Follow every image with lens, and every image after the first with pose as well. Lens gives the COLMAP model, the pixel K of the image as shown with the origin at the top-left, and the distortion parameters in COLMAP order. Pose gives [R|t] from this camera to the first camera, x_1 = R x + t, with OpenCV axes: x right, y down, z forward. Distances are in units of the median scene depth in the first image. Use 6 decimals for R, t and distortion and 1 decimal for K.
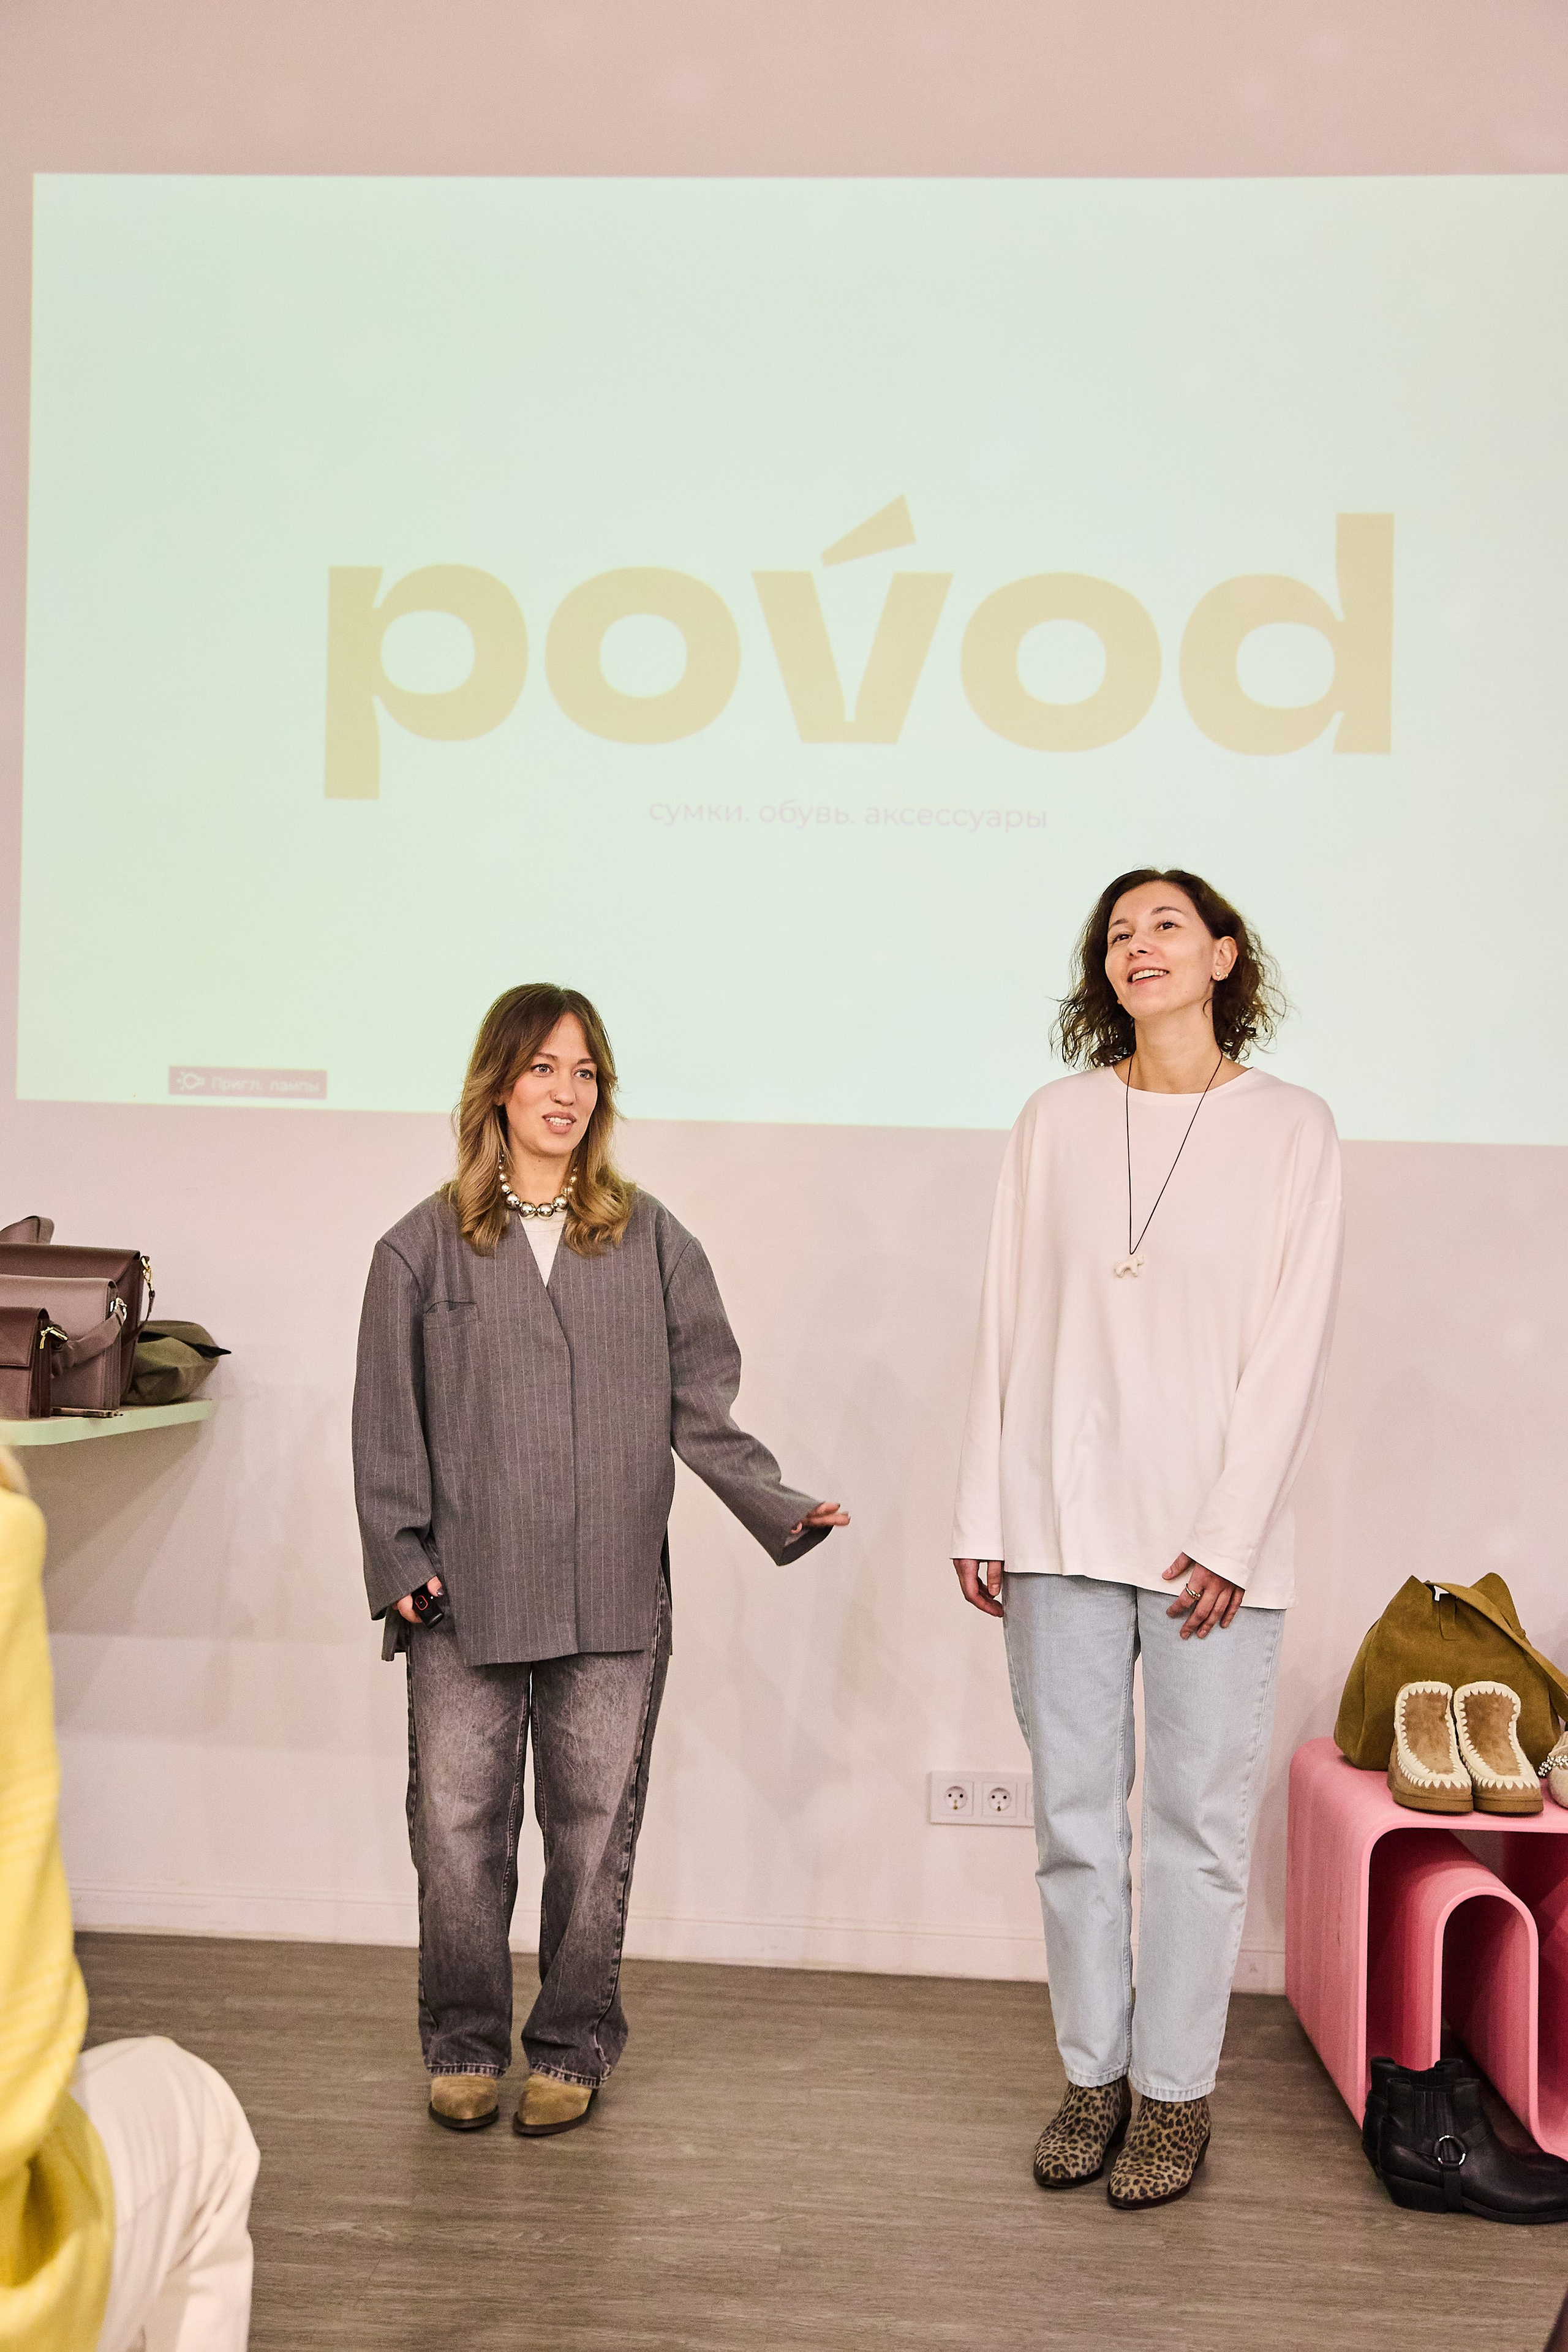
lens RADIAL K [[3085.9, 0, 789.3], [0, 3085.9, 1209.2], [0, 0, 1]] dist [0.003376, 0.095791]
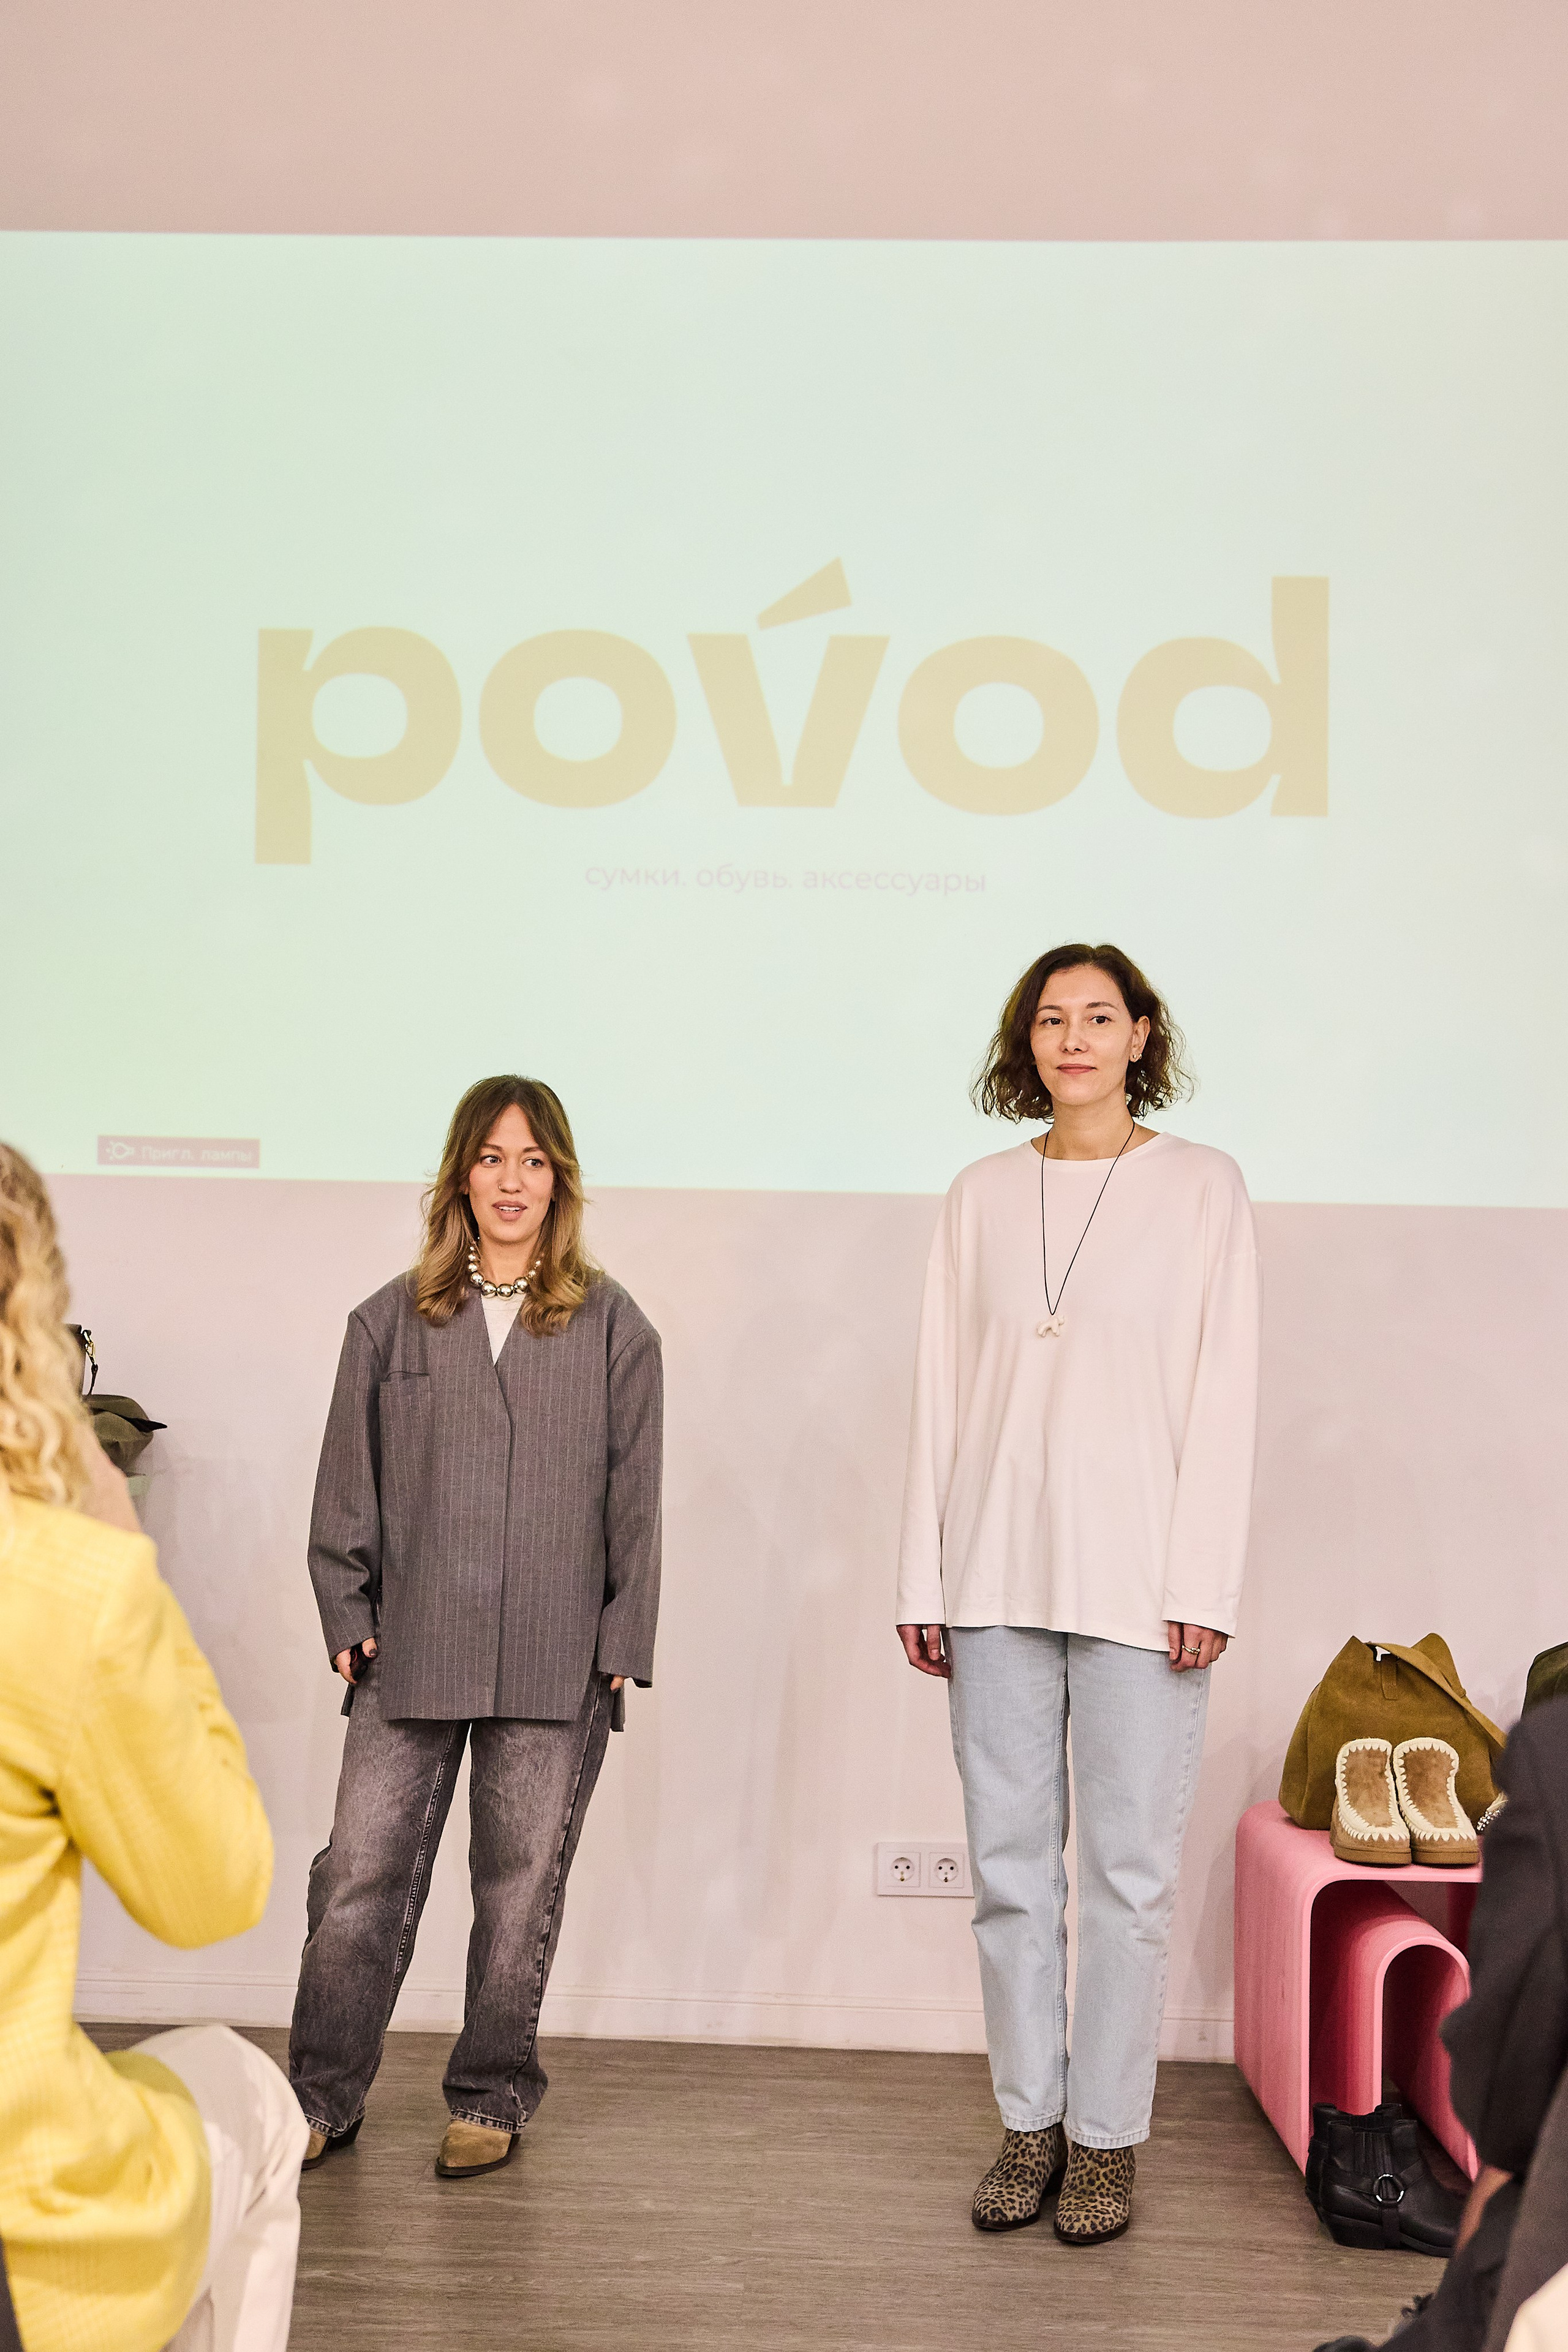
lens RADIAL K [[4112.2, 0, 804.9], [0, 4112.2, 1165.7], [0, 0, 1]] dist [0.029953, -0.057134]
pose [[0.999009, -0.006415, 0.044045, -0.036841], [0.007290, 0.999779, -0.019731, -0.010202], [-0.043909, 0.020032, 0.998835, -0.349592]]
